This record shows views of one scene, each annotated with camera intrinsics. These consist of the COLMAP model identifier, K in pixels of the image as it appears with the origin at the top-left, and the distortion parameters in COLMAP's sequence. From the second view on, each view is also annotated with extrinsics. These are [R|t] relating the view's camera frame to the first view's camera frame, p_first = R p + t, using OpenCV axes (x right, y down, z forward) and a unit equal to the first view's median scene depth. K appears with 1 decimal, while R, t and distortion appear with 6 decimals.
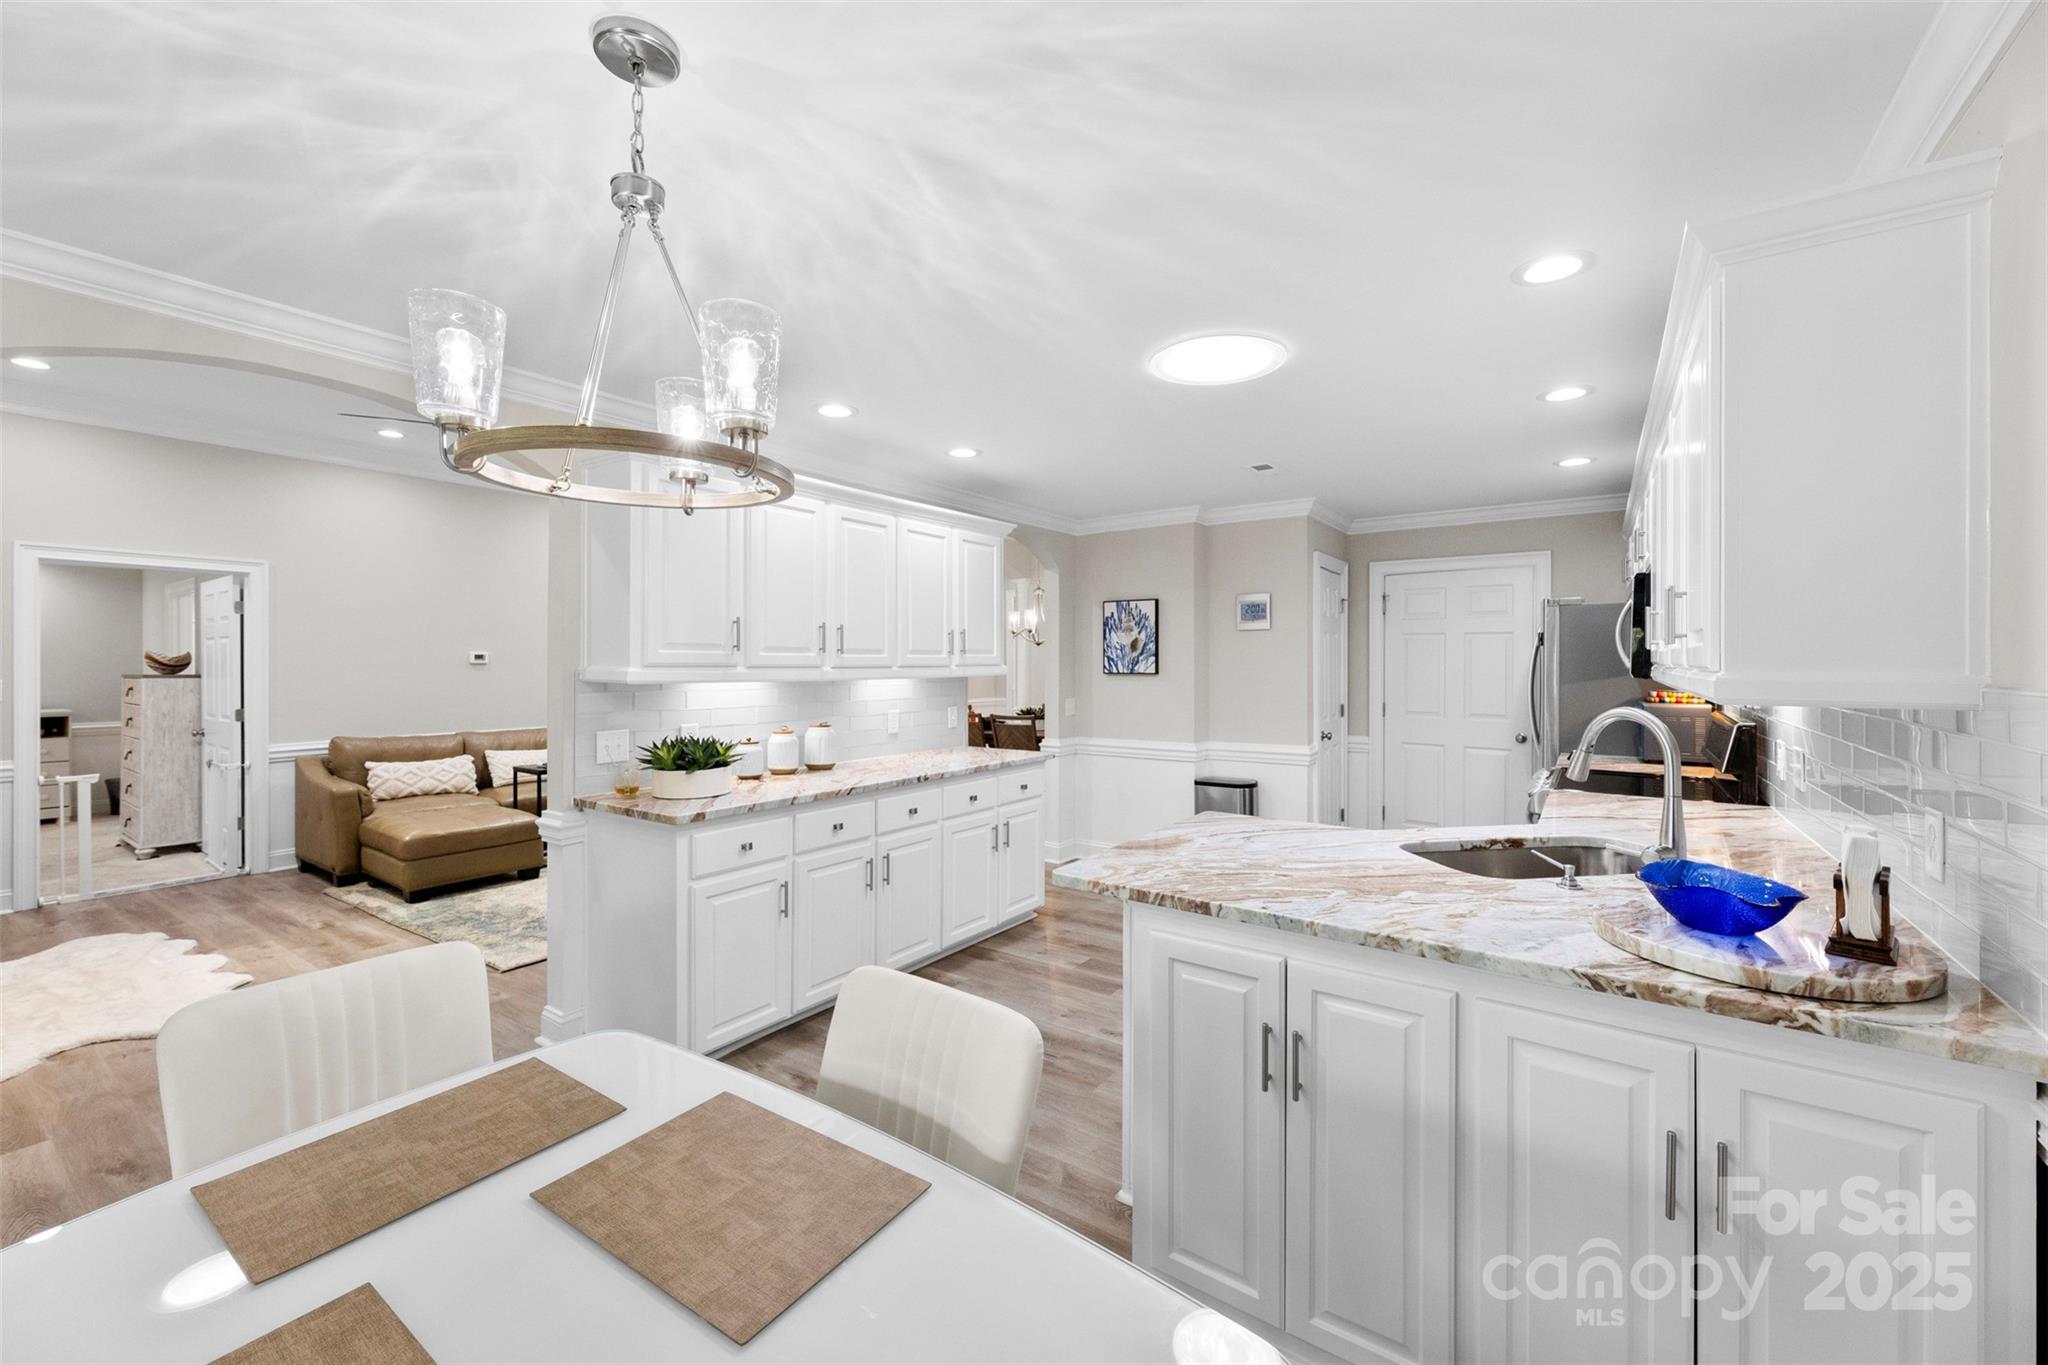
lens RADIAL K [[822.8, 0, 1020.7], [0, 822.8, 664.2], [0, 0, 1]] dist [0.006559, 0.000162]
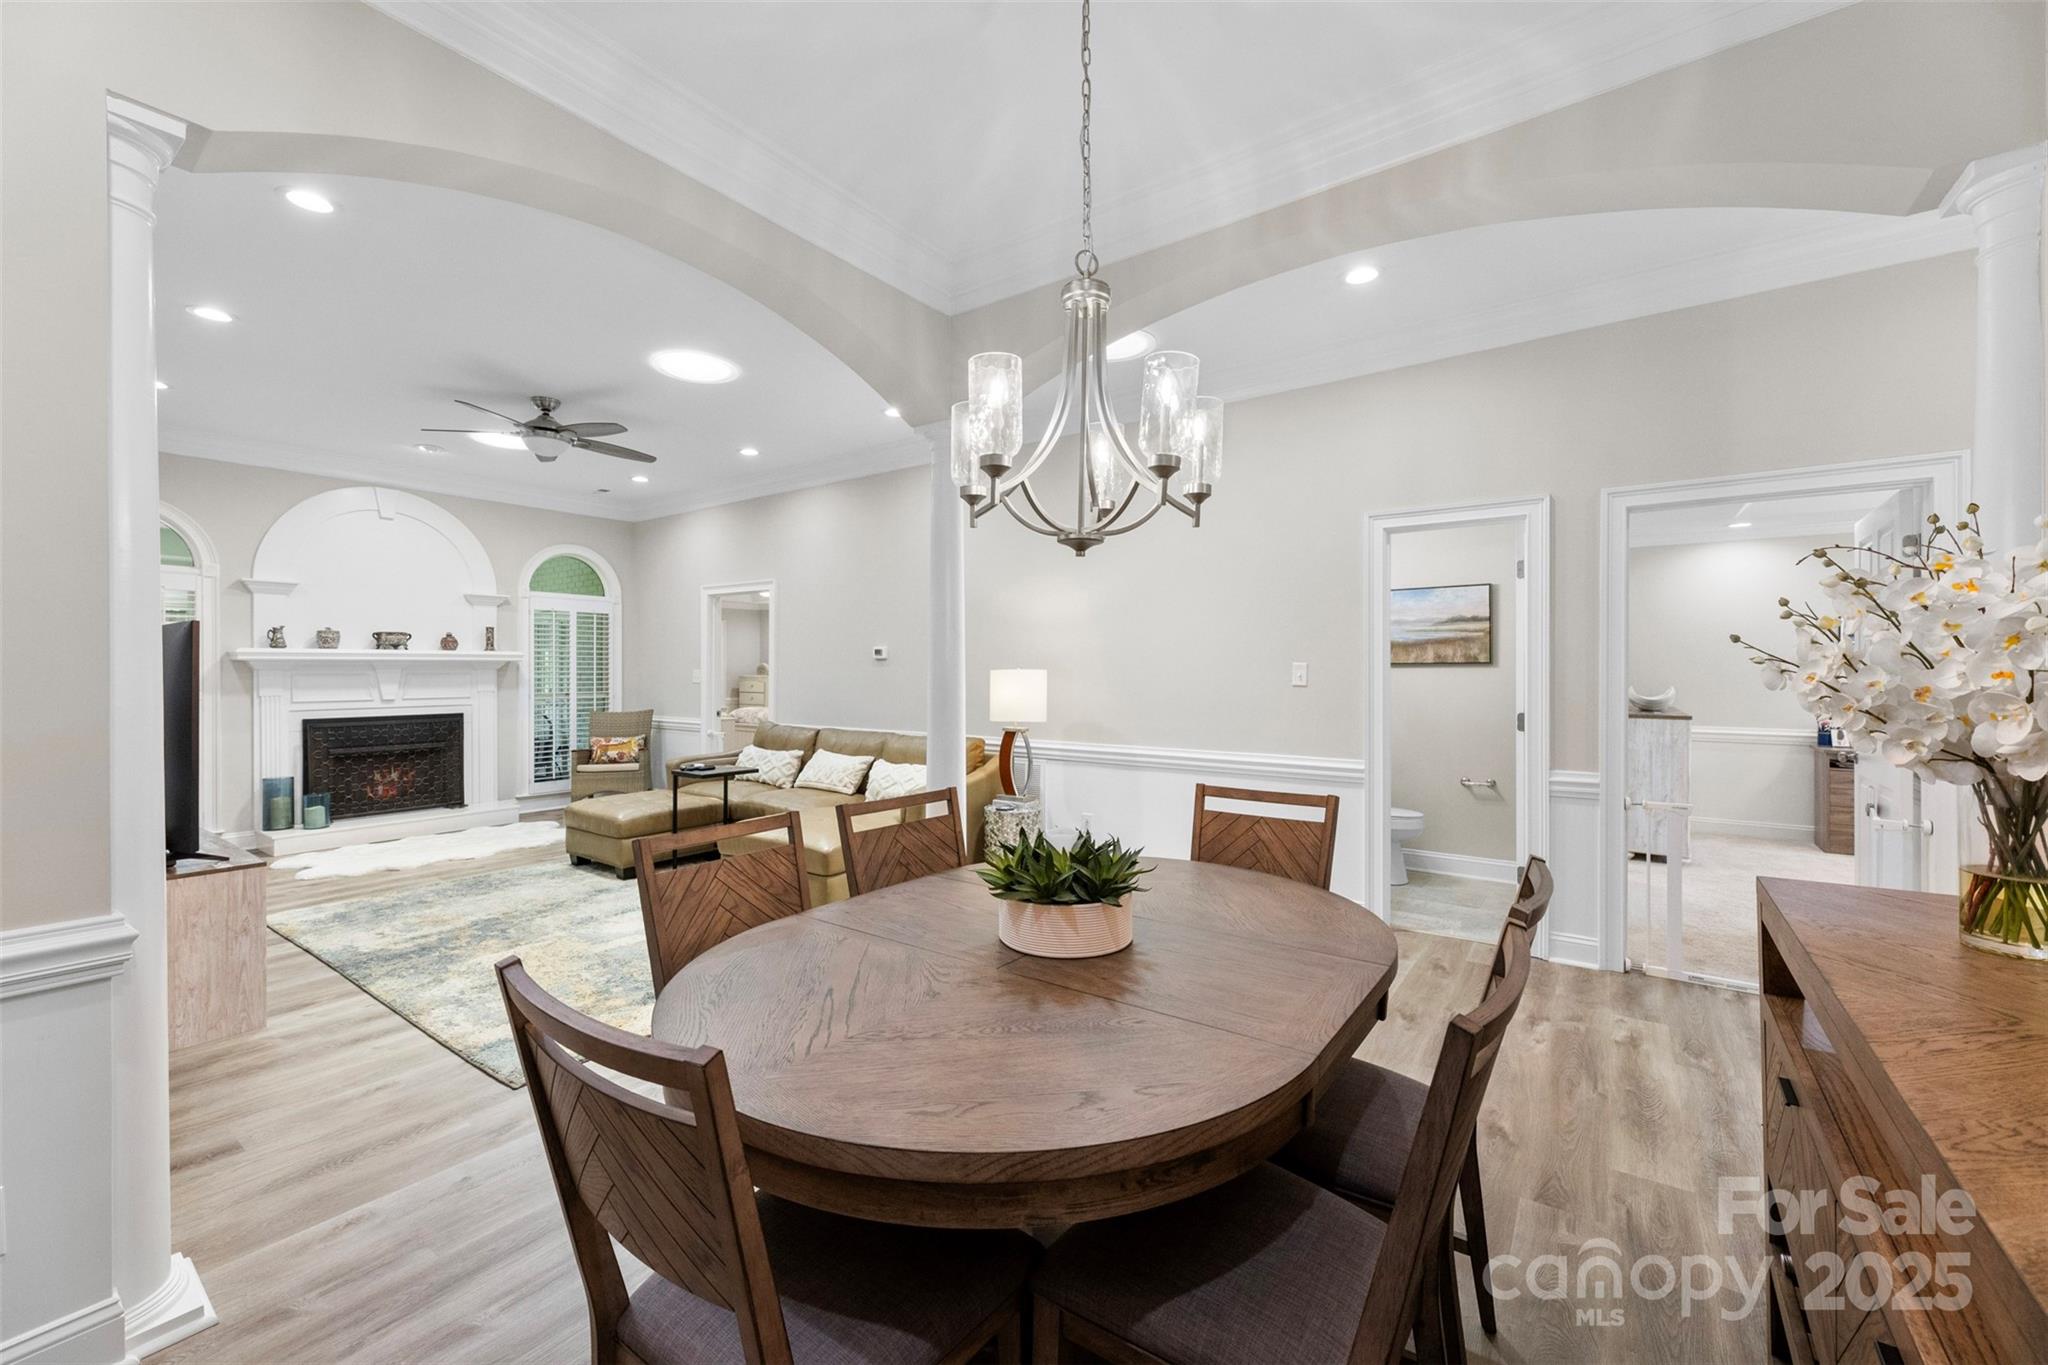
lens RADIAL K [[817.2, 0, 1023.4], [0, 817.2, 671.6], [0, 0, 1]] dist [0.001164, 0.000584]
pose [[-0.014549, 0.004222, -0.999885, 0.348675], [-0.003602, 0.999984, 0.004275, 0.011176], [0.999888, 0.003663, -0.014533, 1.441636]]
